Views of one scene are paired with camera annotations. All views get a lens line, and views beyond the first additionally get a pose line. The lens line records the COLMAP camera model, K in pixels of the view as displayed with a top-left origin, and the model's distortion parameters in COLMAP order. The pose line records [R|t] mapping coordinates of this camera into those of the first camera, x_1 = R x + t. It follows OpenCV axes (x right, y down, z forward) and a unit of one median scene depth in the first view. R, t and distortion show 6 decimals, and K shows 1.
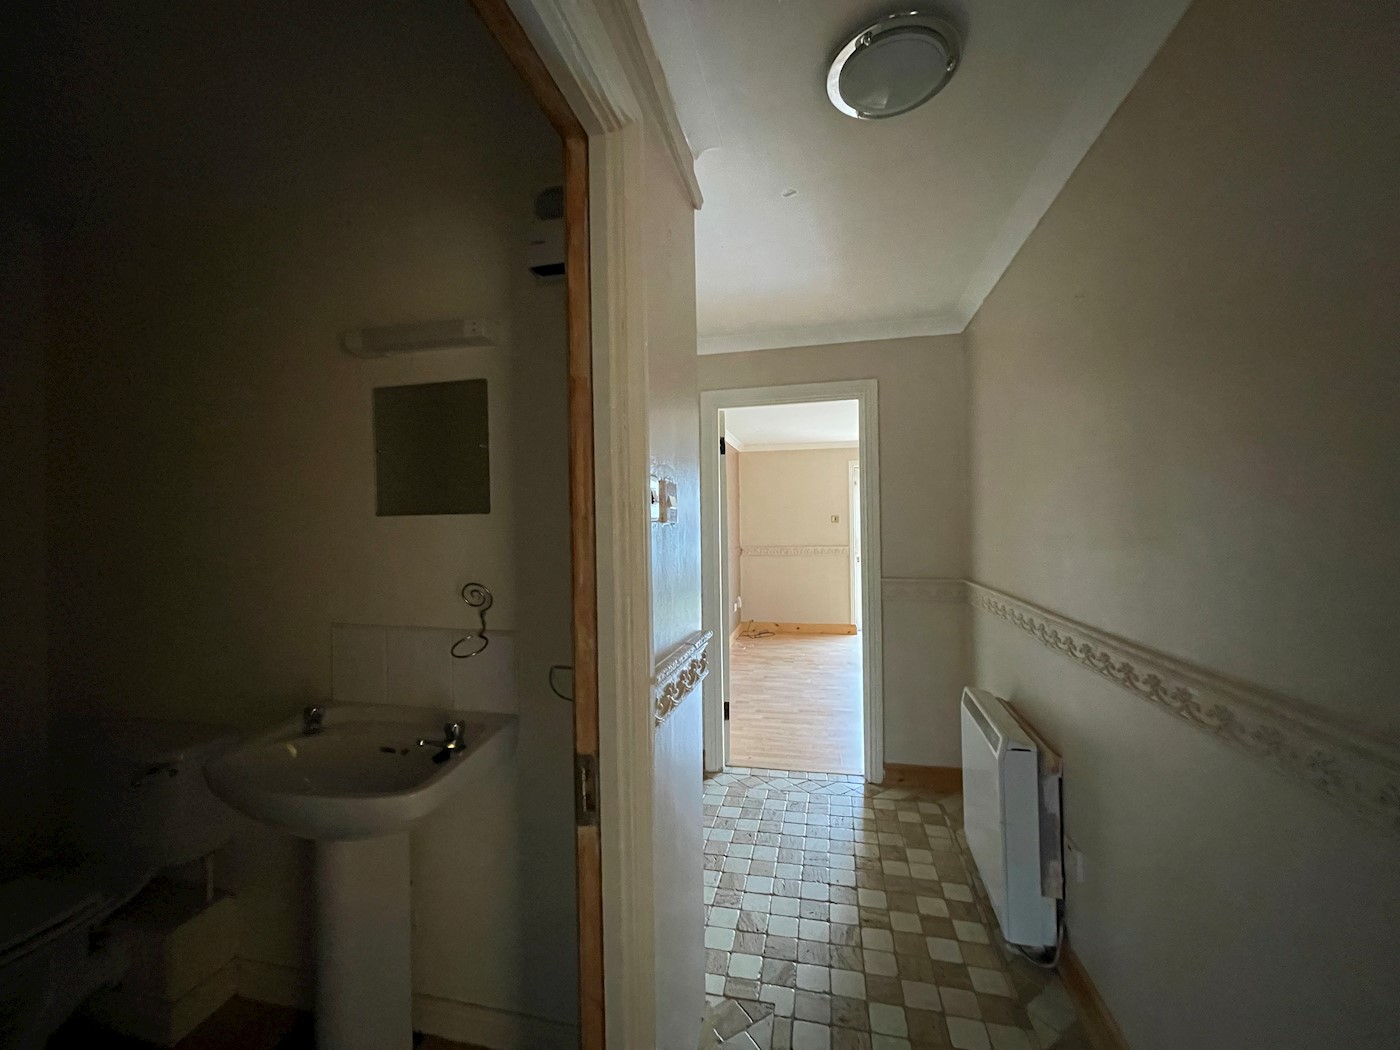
lens RADIAL K [[563.3, 0, 695.2], [0, 563.3, 525.4], [0, 0, 1]] dist [-0.001205, -0.000750]
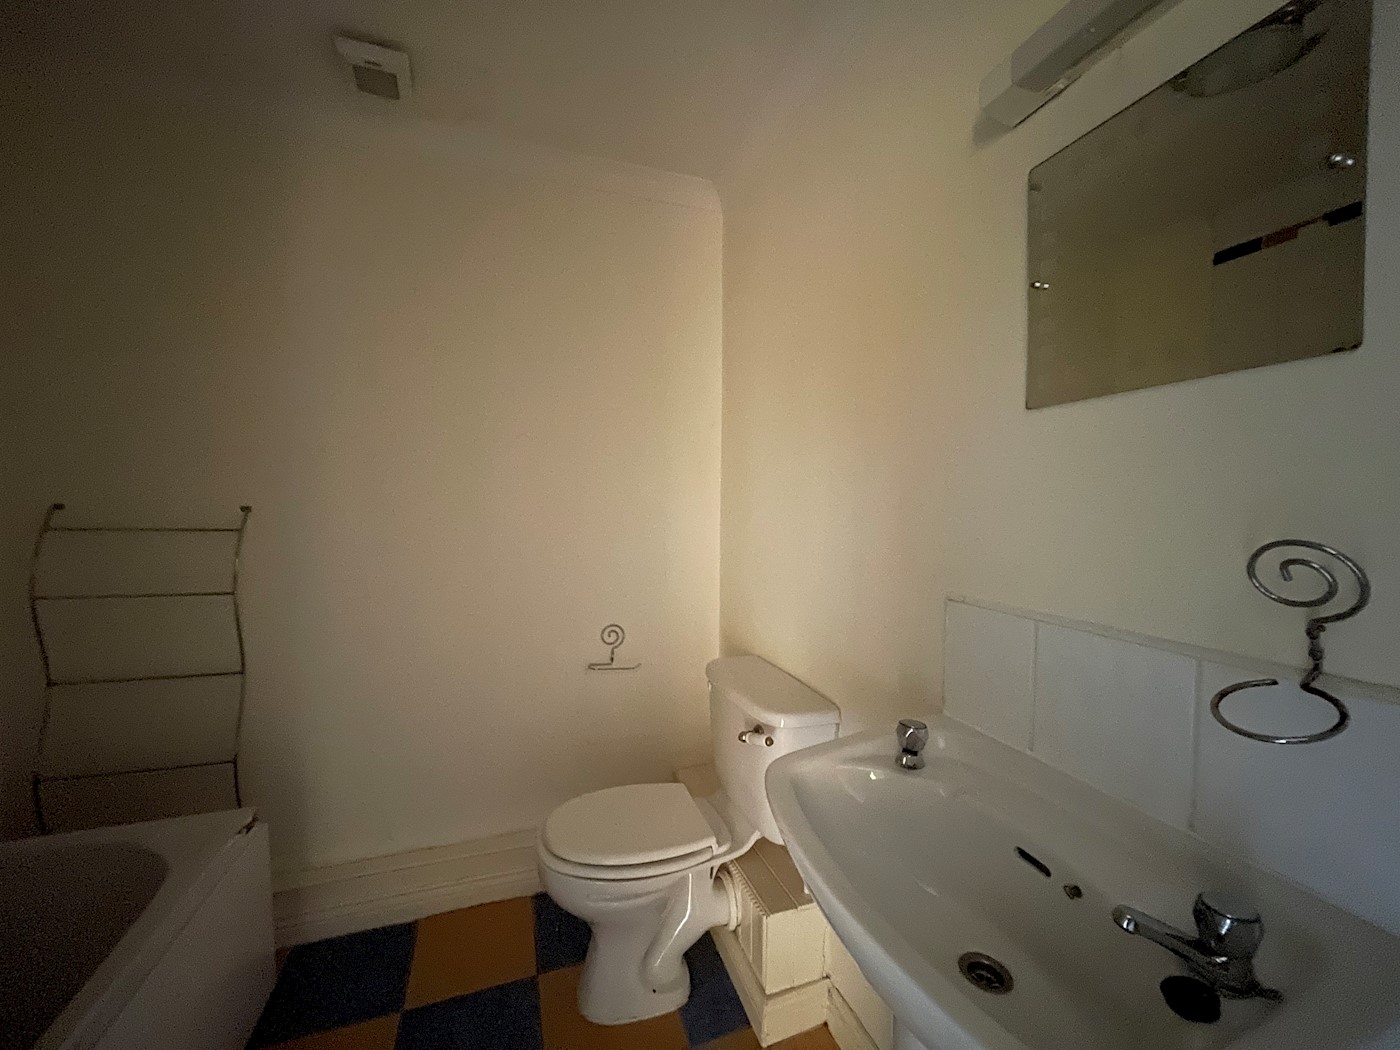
lens RADIAL K [[563.3, 0, 696.6], [0, 563.3, 530.4], [0, 0, 1]] dist [-0.001205, -0.000750]
pose [[0.523817, 0.050740, -0.850319, -0.284319], [-0.009532, 0.998511, 0.053711, 0.078824], [0.851778, -0.020030, 0.523520, 0.474174]]
